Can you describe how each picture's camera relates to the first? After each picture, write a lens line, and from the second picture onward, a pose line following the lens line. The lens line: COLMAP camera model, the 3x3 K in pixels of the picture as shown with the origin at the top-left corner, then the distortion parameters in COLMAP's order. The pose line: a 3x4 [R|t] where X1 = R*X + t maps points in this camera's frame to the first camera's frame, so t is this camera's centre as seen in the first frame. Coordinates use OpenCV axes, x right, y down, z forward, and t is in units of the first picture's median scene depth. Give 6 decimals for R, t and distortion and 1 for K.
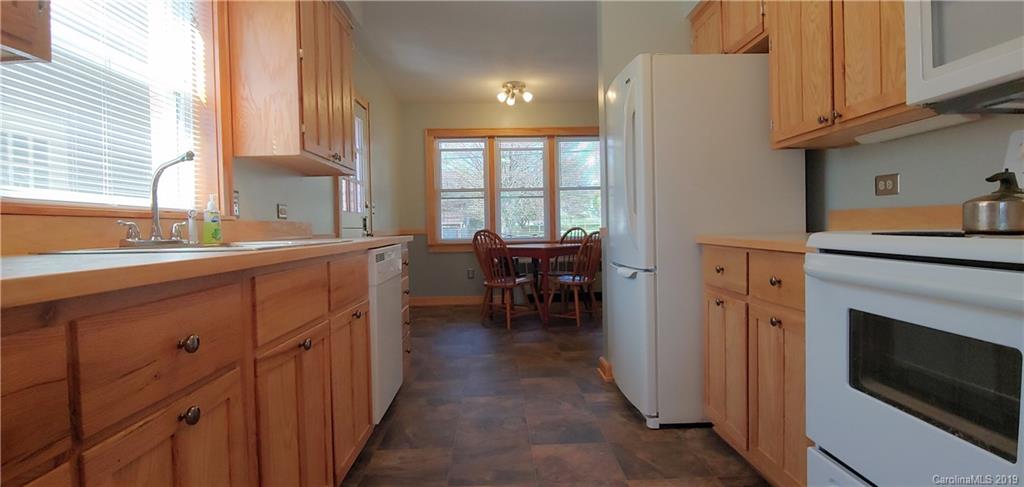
lens RADIAL K [[515.7, 0, 510.5], [0, 515.7, 242.2], [0, 0, 1]] dist [-0.006926, 0.000290]
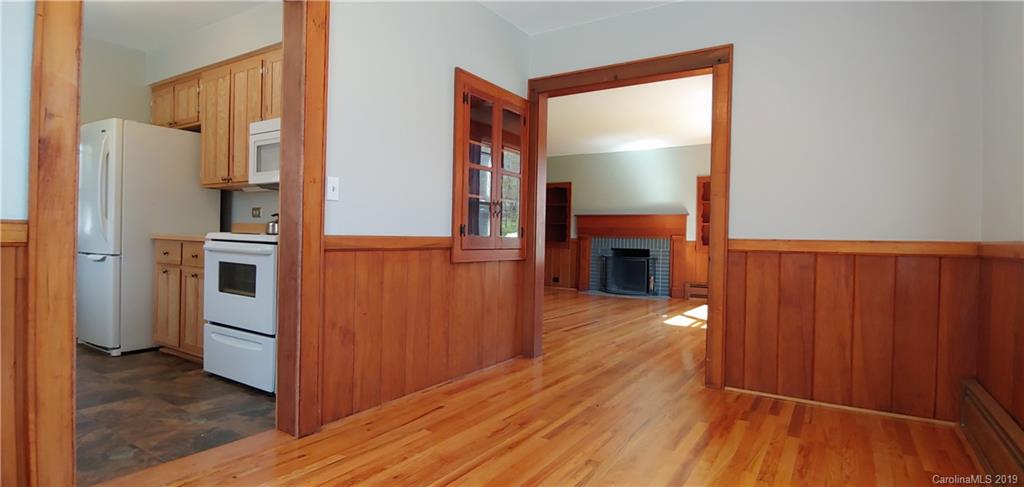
lens RADIAL K [[515.7, 0, 510.5], [0, 515.7, 242.2], [0, 0, 1]] dist [-0.006926, 0.000290]
pose [[0.570484, 0.029299, 0.820786, -0.386835], [-0.012519, 0.999558, -0.026979, 0.050808], [-0.821213, 0.005116, 0.570598, -1.026329]]
